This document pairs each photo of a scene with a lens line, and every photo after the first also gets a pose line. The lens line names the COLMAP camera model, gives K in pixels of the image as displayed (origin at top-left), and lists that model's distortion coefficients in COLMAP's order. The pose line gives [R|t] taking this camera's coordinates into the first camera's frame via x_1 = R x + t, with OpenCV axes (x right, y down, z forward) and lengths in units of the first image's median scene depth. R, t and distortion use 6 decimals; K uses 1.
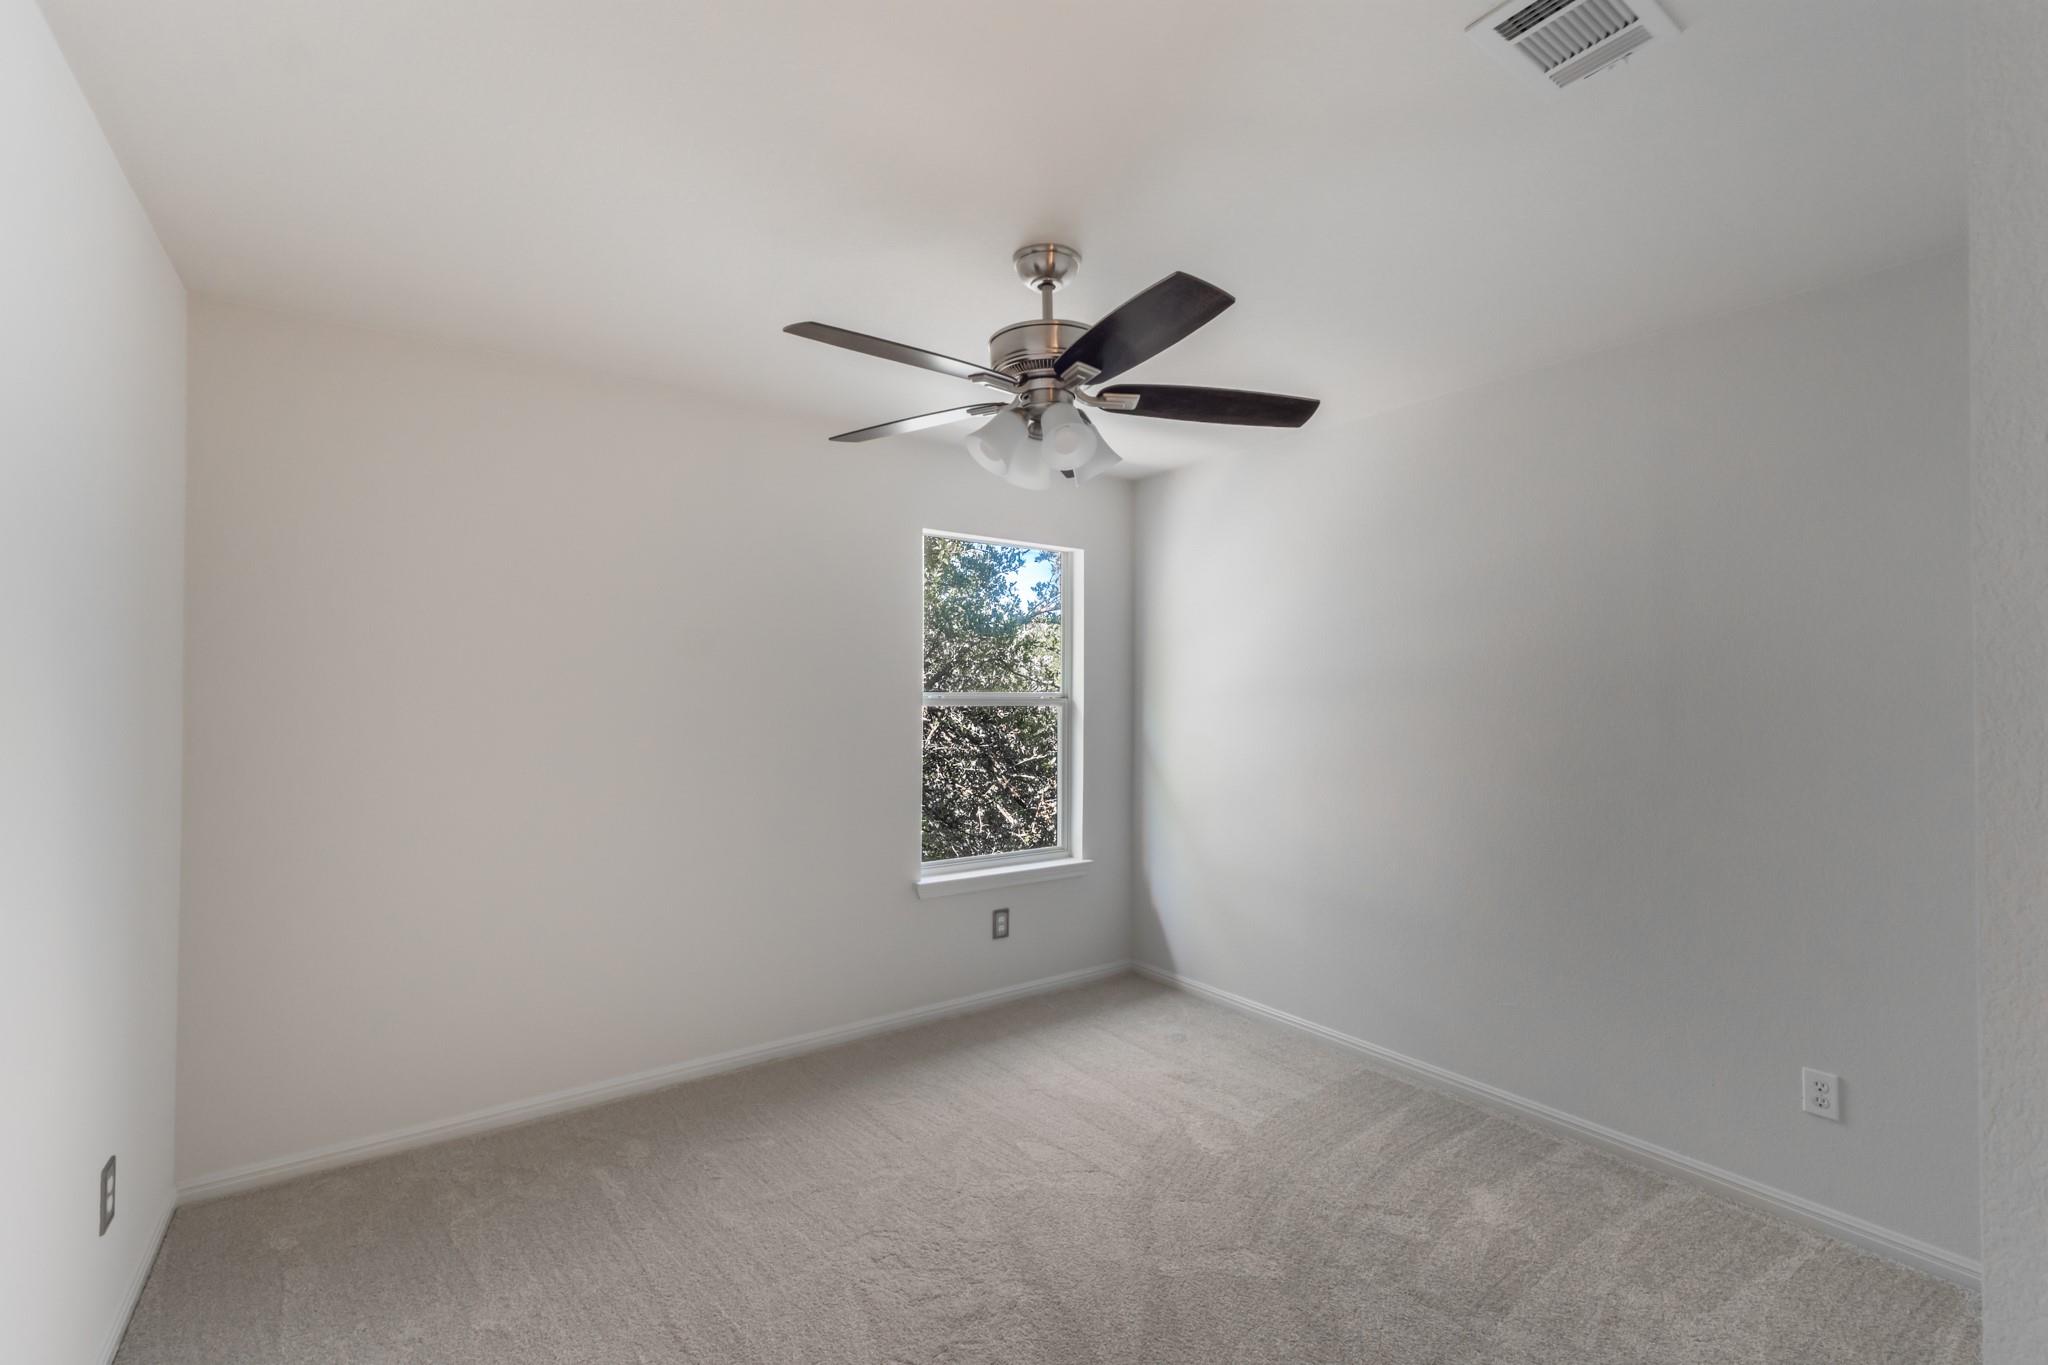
lens RADIAL K [[882.8, 0, 1022.0], [0, 882.8, 689.1], [0, 0, 1]] dist [0.005528, 0.000572]
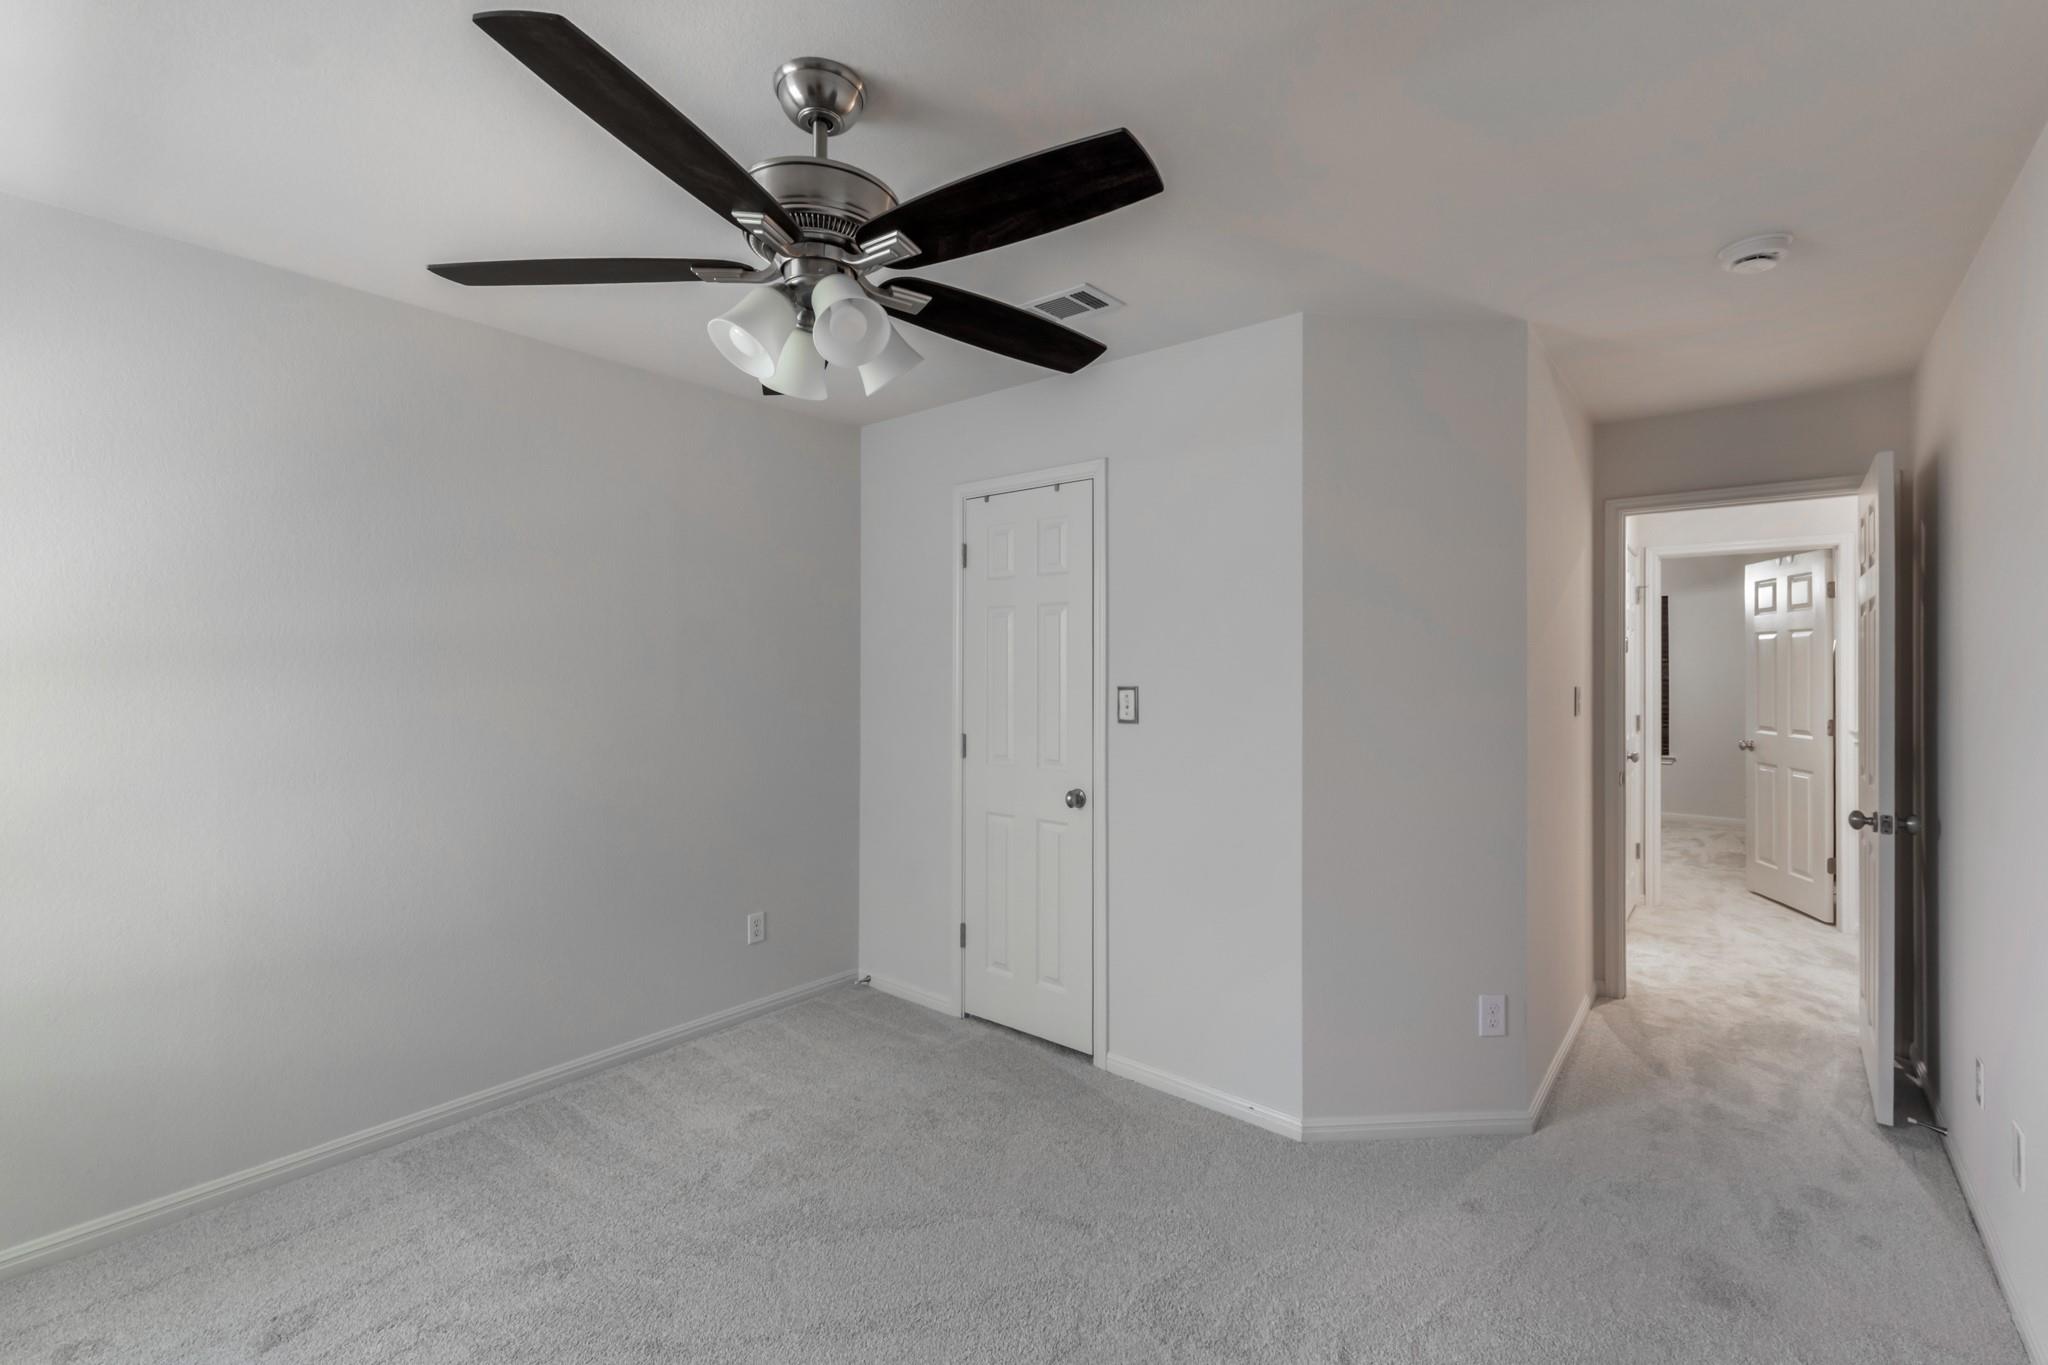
lens RADIAL K [[882.8, 0, 1022.5], [0, 882.8, 670.1], [0, 0, 1]] dist [0.005528, 0.000572]
pose [[-0.268228, 0.001328, 0.963355, -0.684671], [-0.011141, 0.999928, -0.004480, 0.012863], [-0.963291, -0.011934, -0.268193, 0.964062]]
